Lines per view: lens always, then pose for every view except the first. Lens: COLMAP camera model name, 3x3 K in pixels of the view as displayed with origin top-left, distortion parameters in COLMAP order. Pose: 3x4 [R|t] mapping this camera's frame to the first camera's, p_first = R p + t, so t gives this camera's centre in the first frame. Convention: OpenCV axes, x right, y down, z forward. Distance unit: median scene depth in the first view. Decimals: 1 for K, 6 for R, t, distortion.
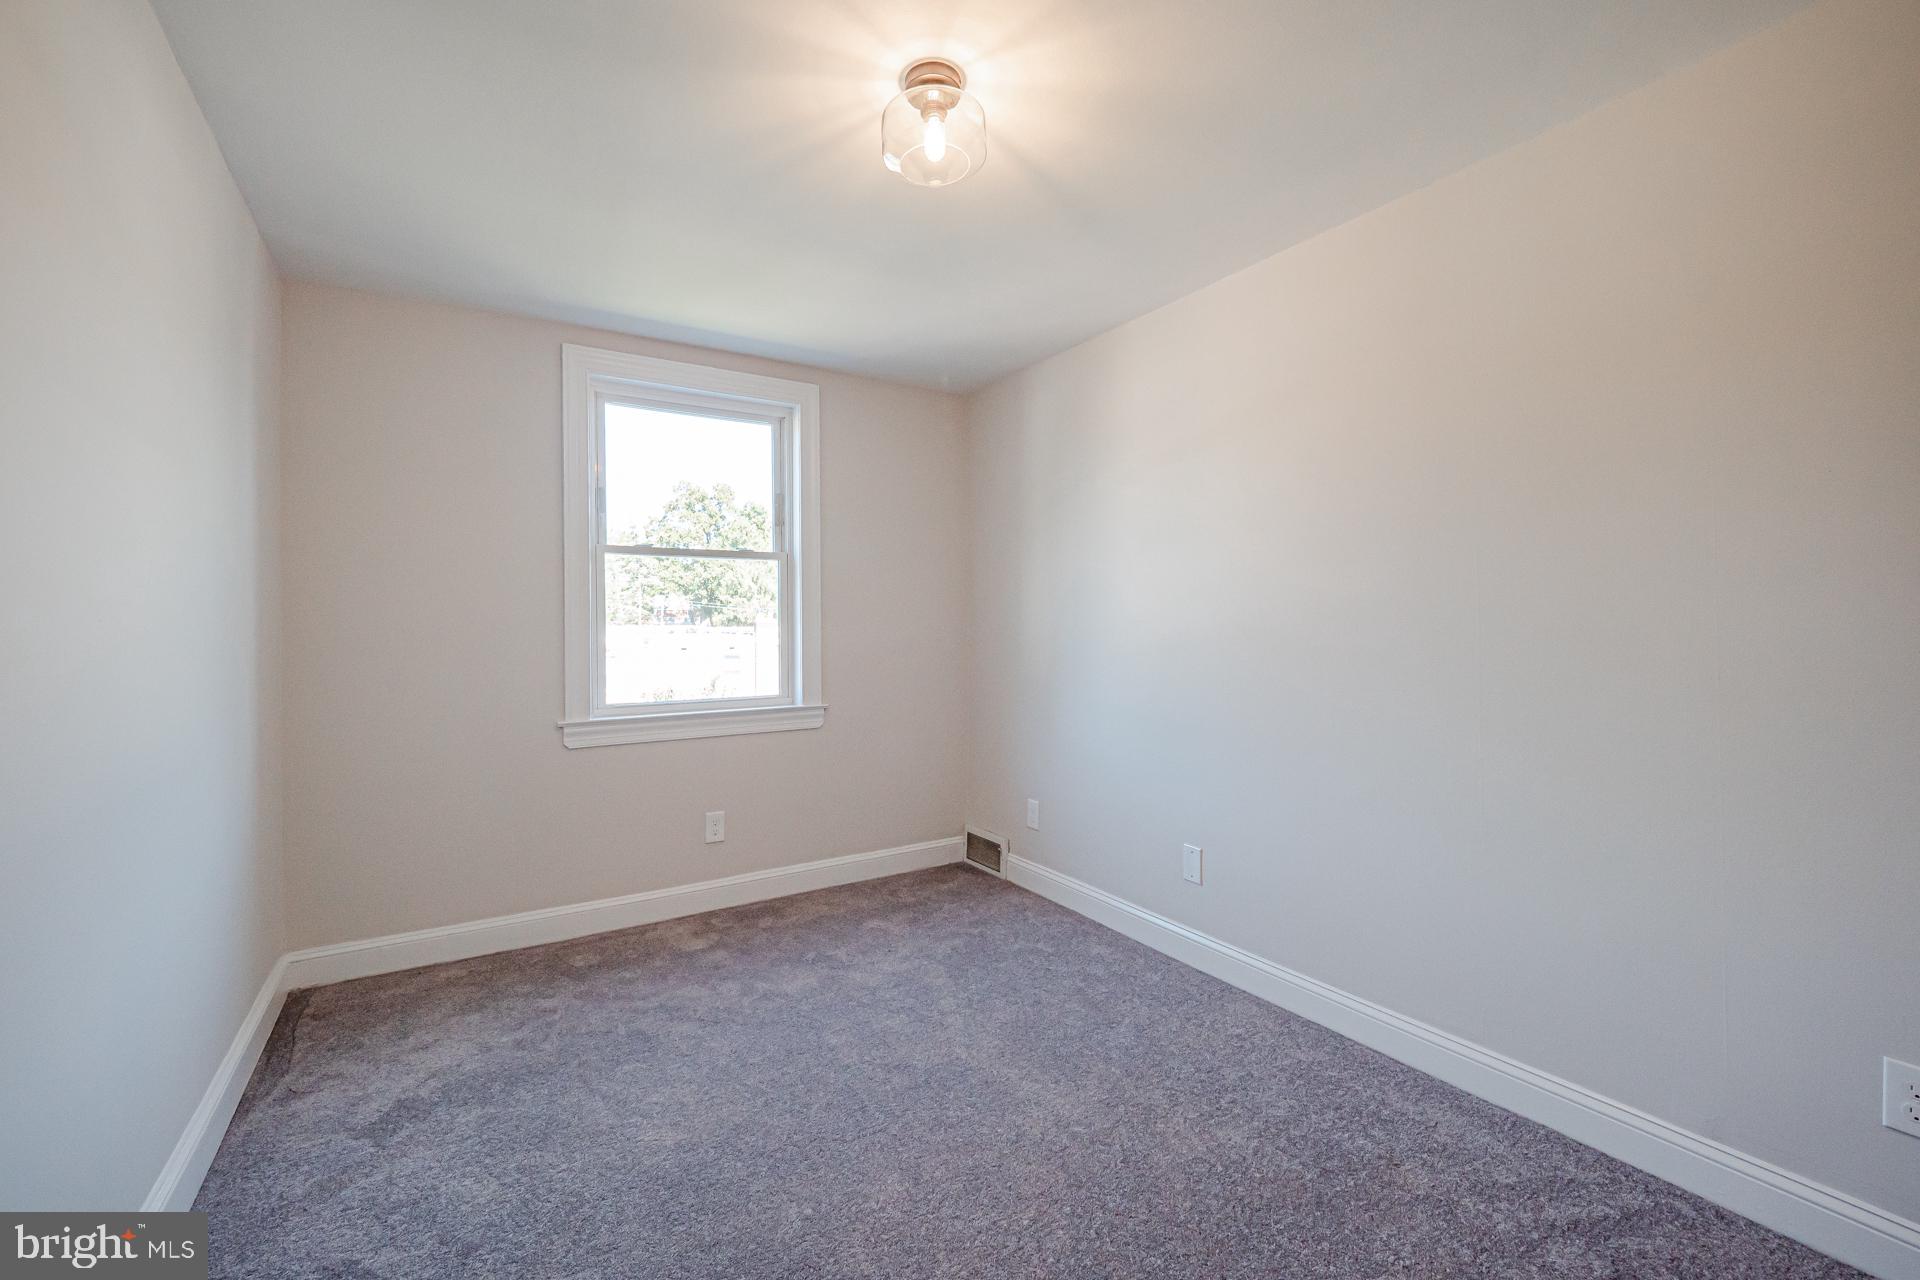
lens RADIAL K [[796.7, 0, 937.5], [0, 796.7, 628.1], [0, 0, 1]] dist [0.005815, -0.011116]
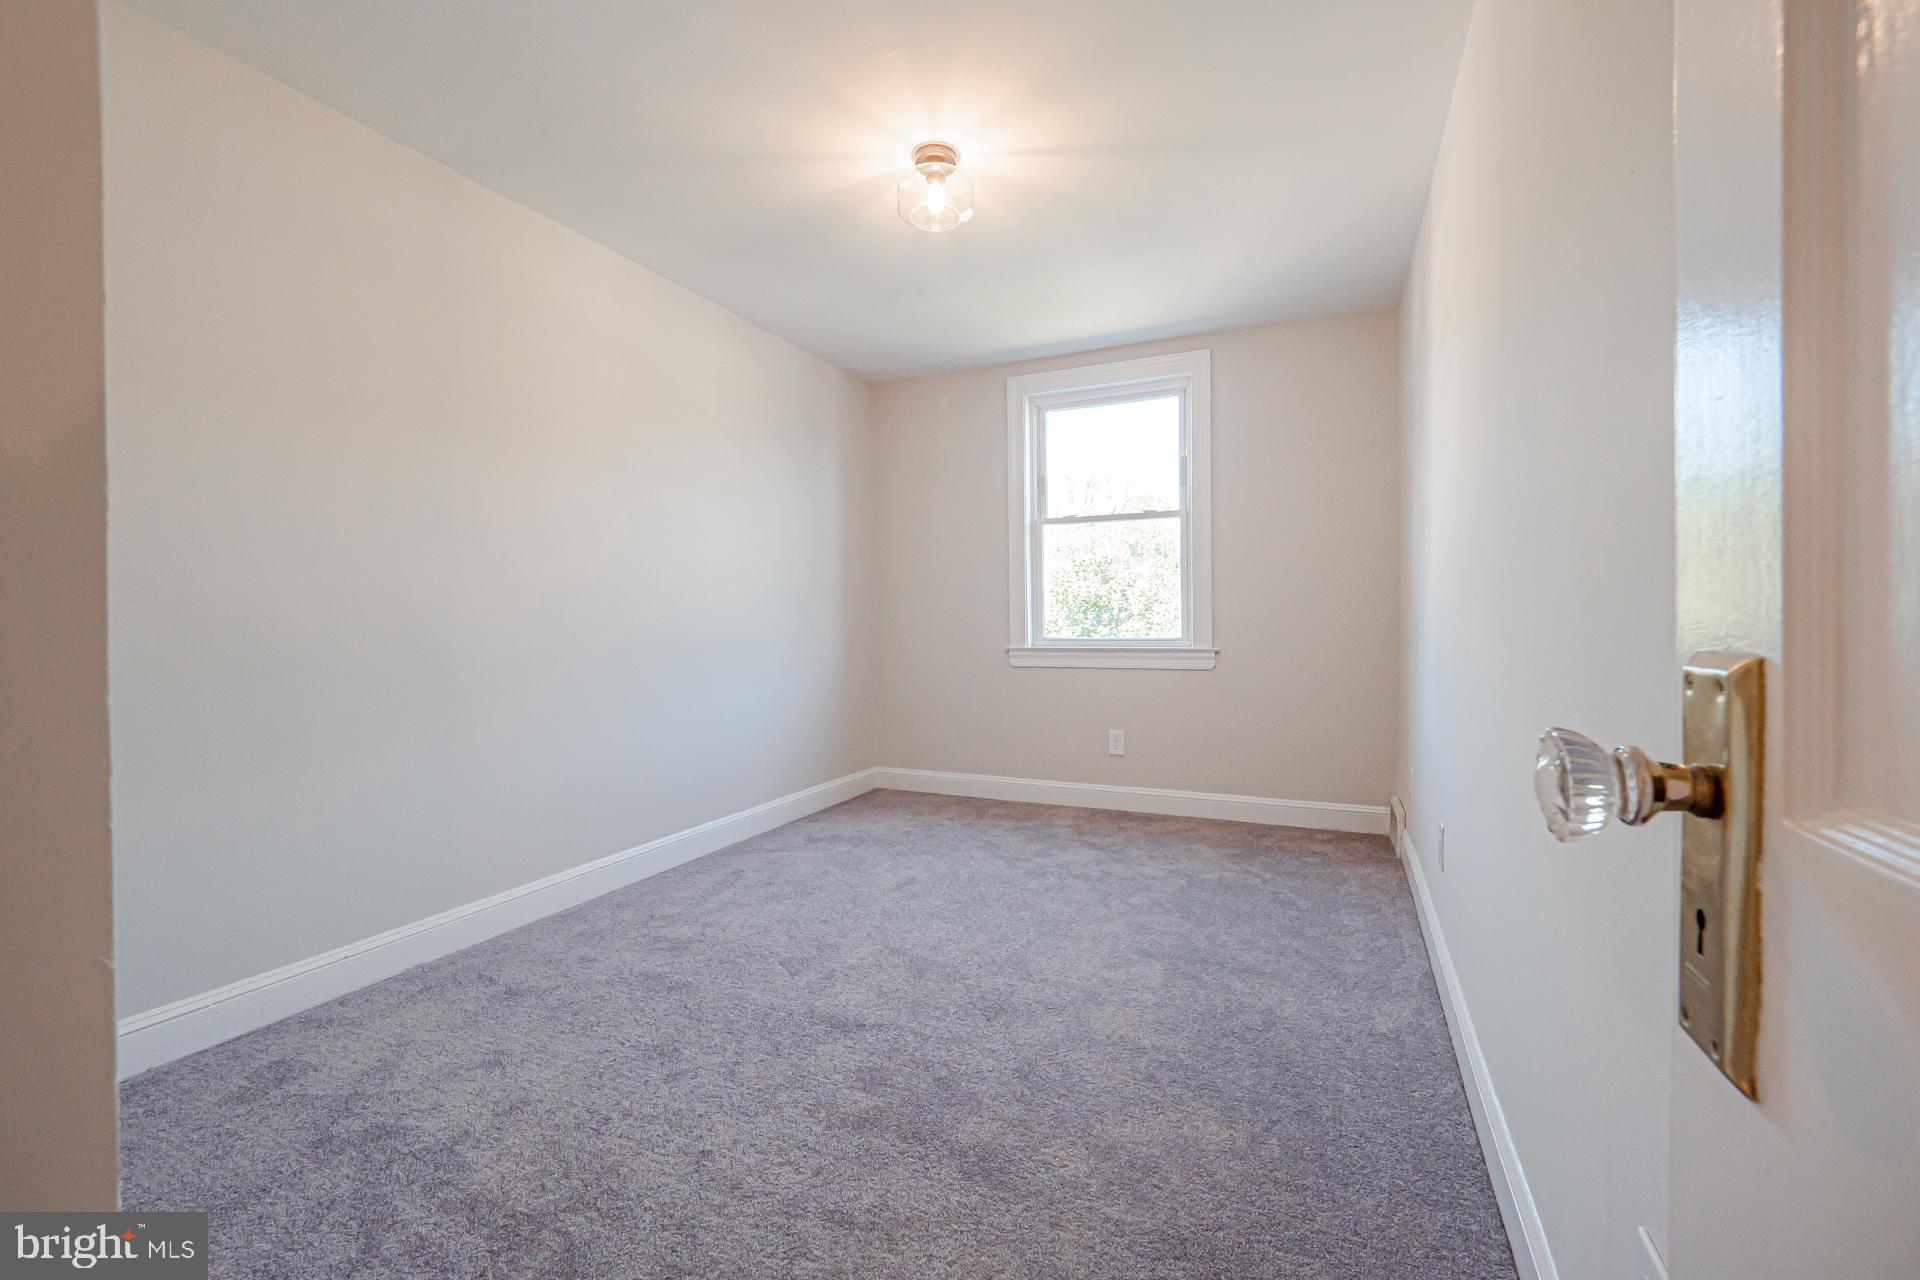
lens RADIAL K [[788.5, 0, 968.8], [0, 788.5, 621.5], [0, 0, 1]] dist [0.003459, 0.000311]
pose [[0.561684, 0.007525, -0.827318, 0.635781], [0.002424, 0.999939, 0.010740, 0.056504], [0.827349, -0.008038, 0.561631, 0.155116]]
